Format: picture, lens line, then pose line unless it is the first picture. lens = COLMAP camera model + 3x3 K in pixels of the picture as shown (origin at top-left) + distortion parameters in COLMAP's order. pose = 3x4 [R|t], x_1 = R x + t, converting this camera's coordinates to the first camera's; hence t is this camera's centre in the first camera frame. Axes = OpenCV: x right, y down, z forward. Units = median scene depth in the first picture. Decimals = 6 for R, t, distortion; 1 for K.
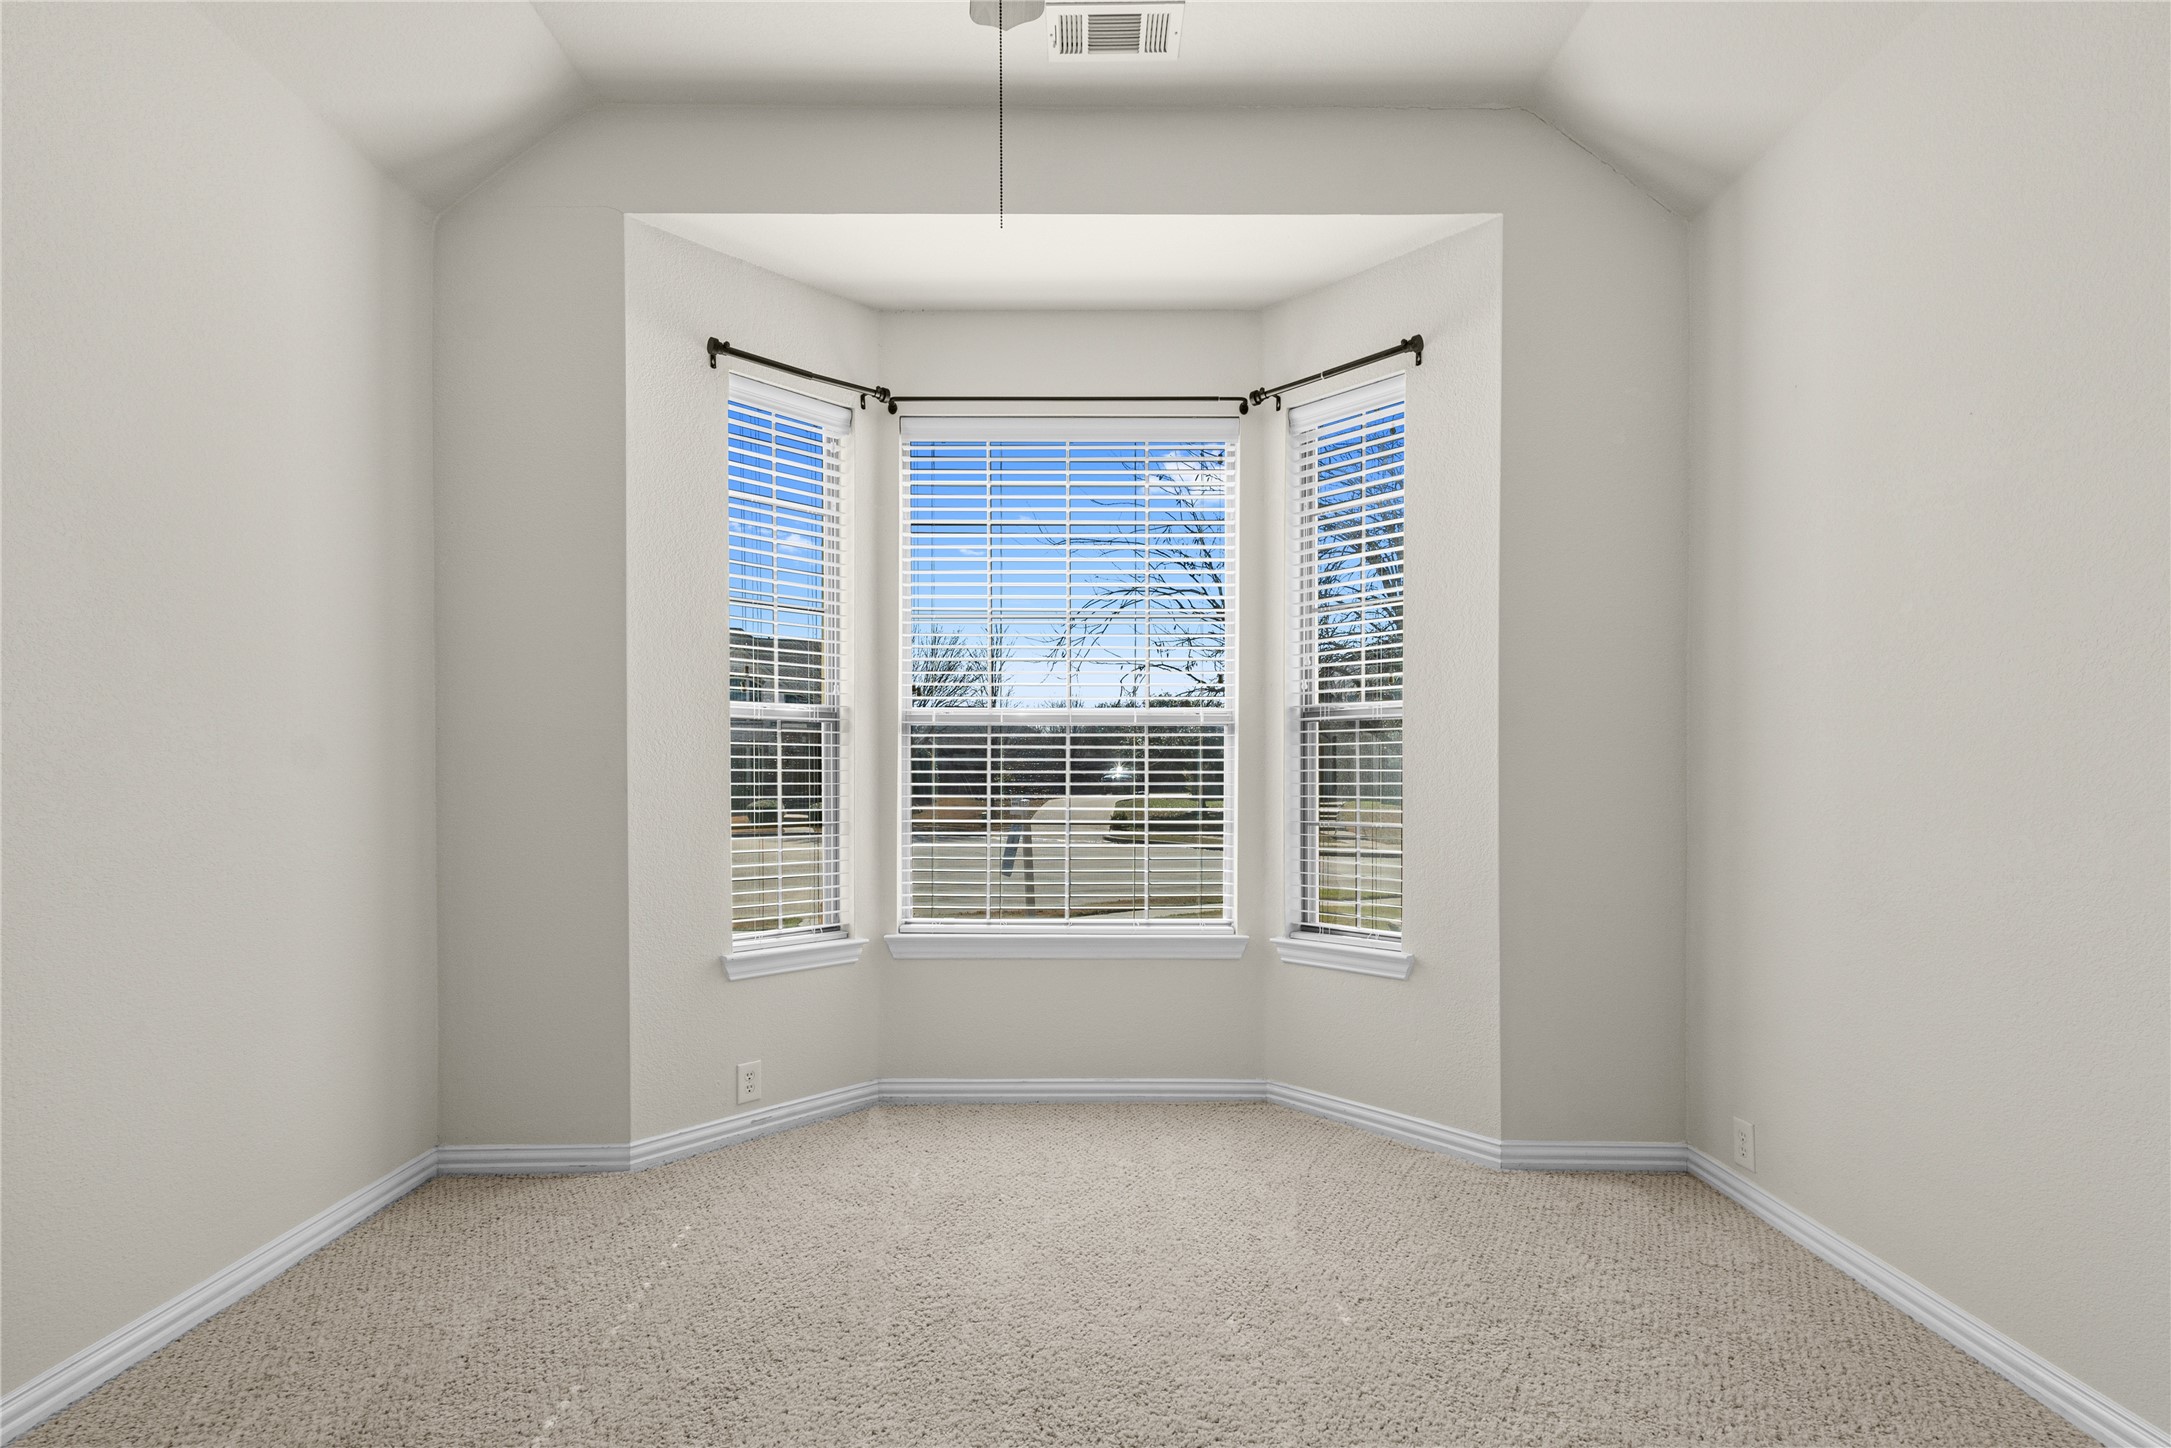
lens RADIAL K [[1026.0, 0, 1084.7], [0, 1026.0, 765.3], [0, 0, 1]] dist [0.004245, 0.000763]
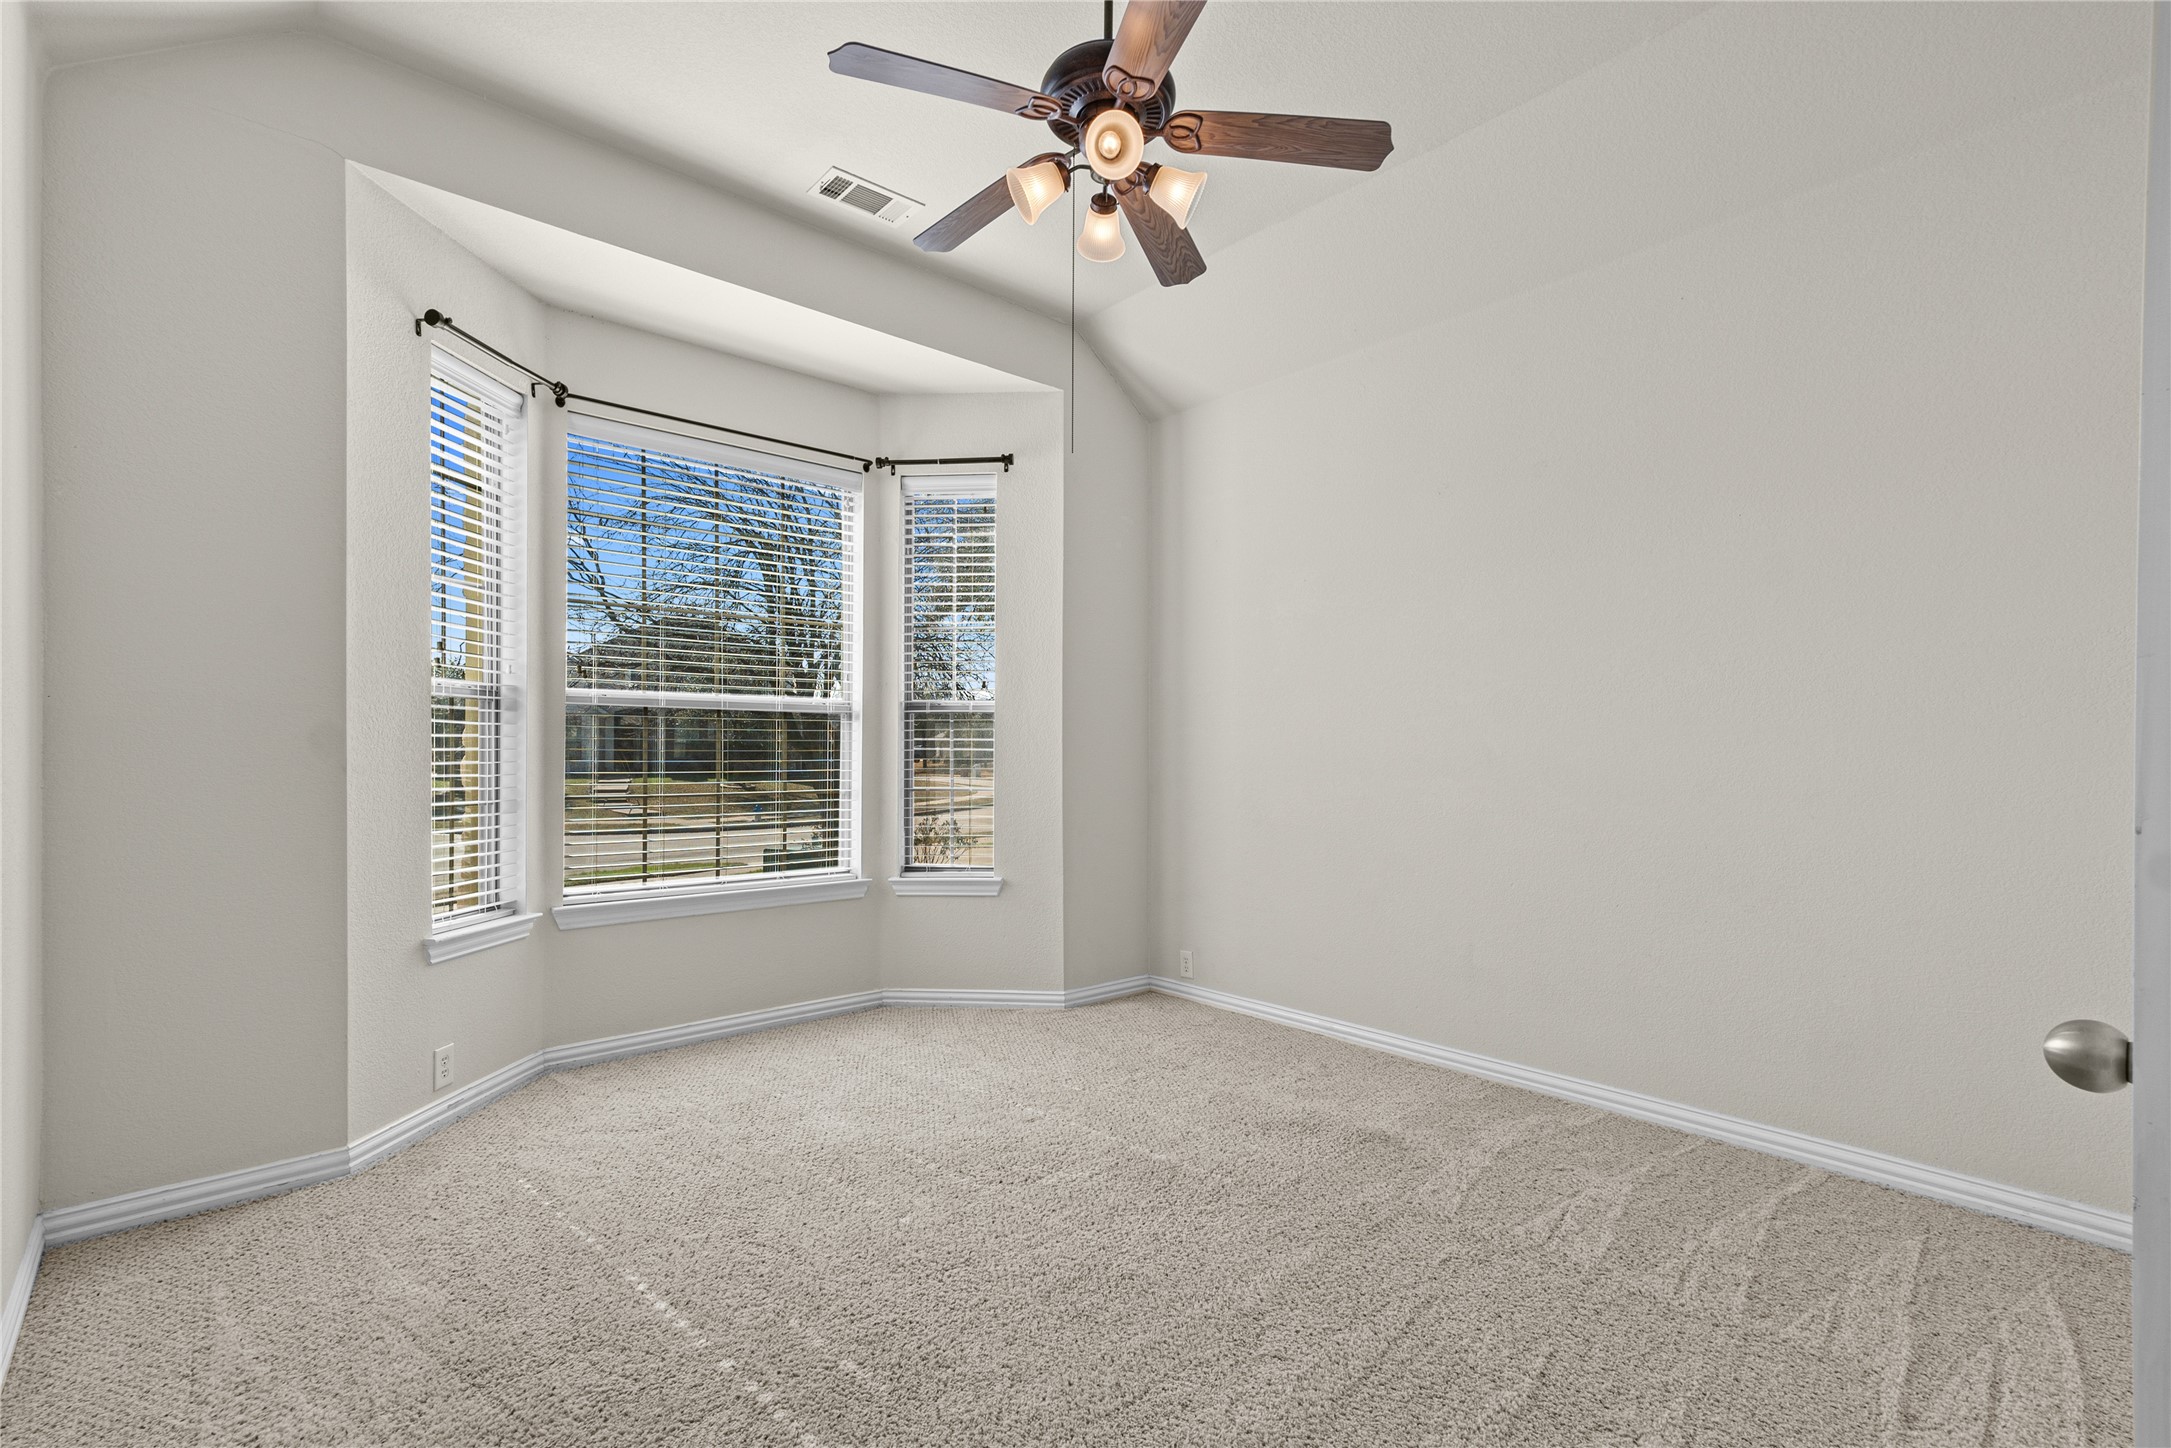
lens RADIAL K [[1061.4, 0, 1085.5], [0, 1061.4, 724.0], [0, 0, 1]] dist [-0.007285, 0.000330]
pose [[0.729316, 0.018480, 0.683928, -0.581836], [-0.006311, 0.999774, -0.020286, -0.001977], [-0.684148, 0.010479, 0.729268, -0.160860]]
